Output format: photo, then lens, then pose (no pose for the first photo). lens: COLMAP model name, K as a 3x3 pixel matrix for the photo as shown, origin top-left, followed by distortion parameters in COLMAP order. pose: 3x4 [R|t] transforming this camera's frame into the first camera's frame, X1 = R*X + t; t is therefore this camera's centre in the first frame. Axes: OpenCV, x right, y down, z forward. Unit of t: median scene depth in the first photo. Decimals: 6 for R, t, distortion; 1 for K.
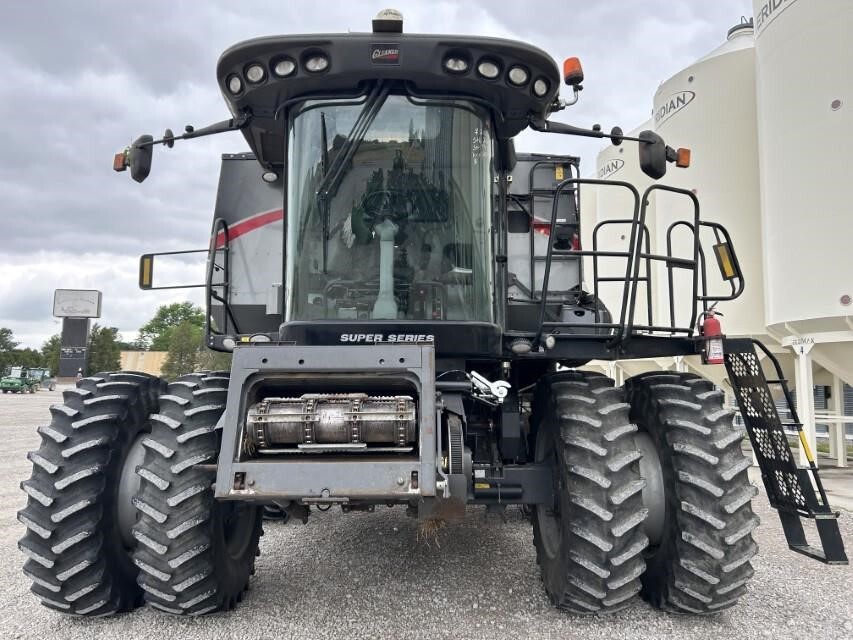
lens RADIAL K [[637.6, 0, 420.2], [0, 637.6, 322.3], [0, 0, 1]] dist [0.051173, -0.056112]
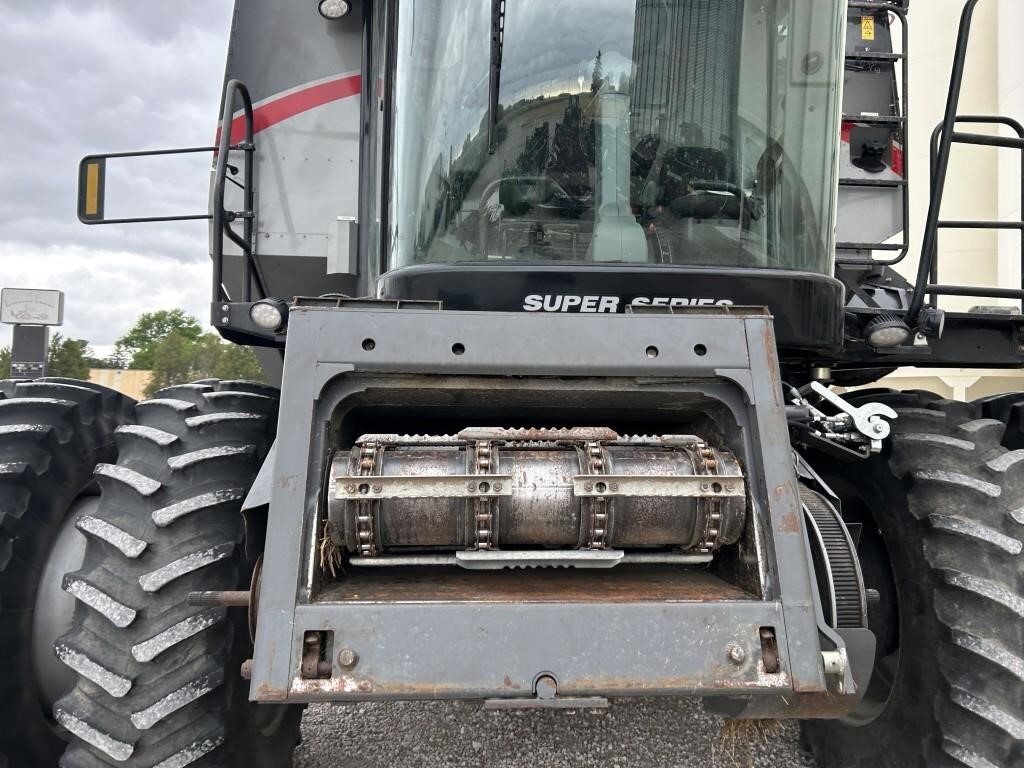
lens RADIAL K [[765.4, 0, 512.8], [0, 765.4, 388.0], [0, 0, 1]] dist [0.051173, -0.056112]
pose [[0.997938, 0.013338, 0.062786, -0.154171], [-0.017141, 0.998026, 0.060415, 0.048407], [-0.061857, -0.061367, 0.996197, 0.431877]]
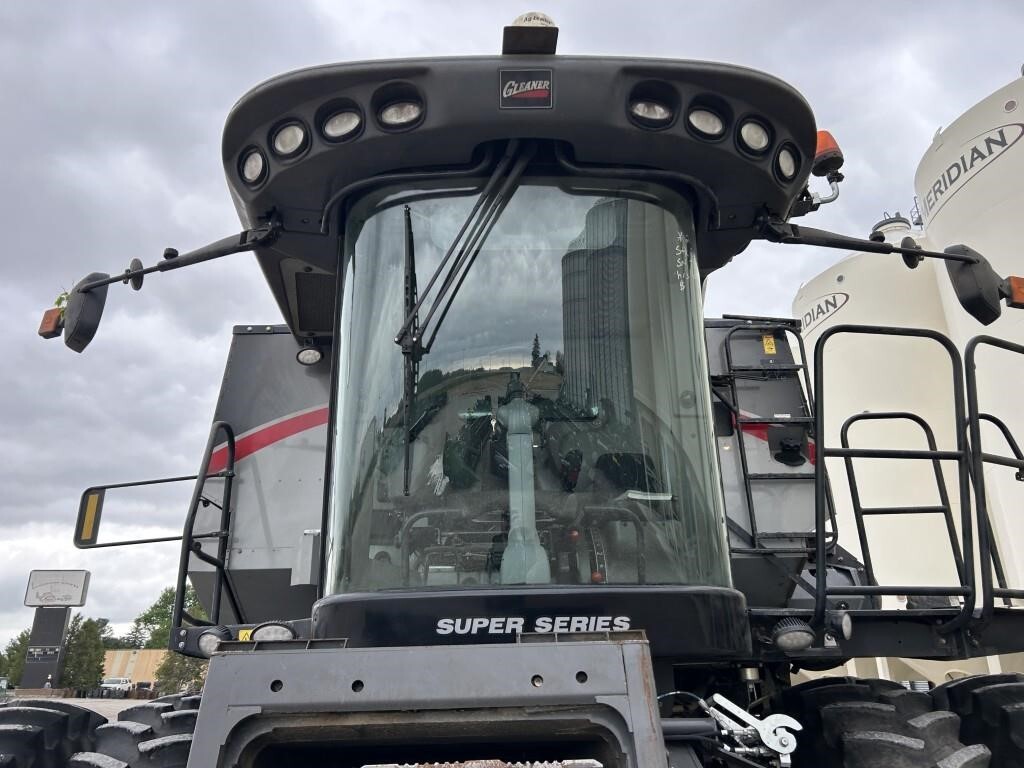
lens RADIAL K [[765.4, 0, 500.6], [0, 765.4, 391.5], [0, 0, 1]] dist [0.051173, -0.056112]
pose [[0.999655, -0.019141, 0.017991, -0.077961], [0.023194, 0.964660, -0.262477, 0.005981], [-0.012331, 0.262803, 0.964771, 0.358289]]
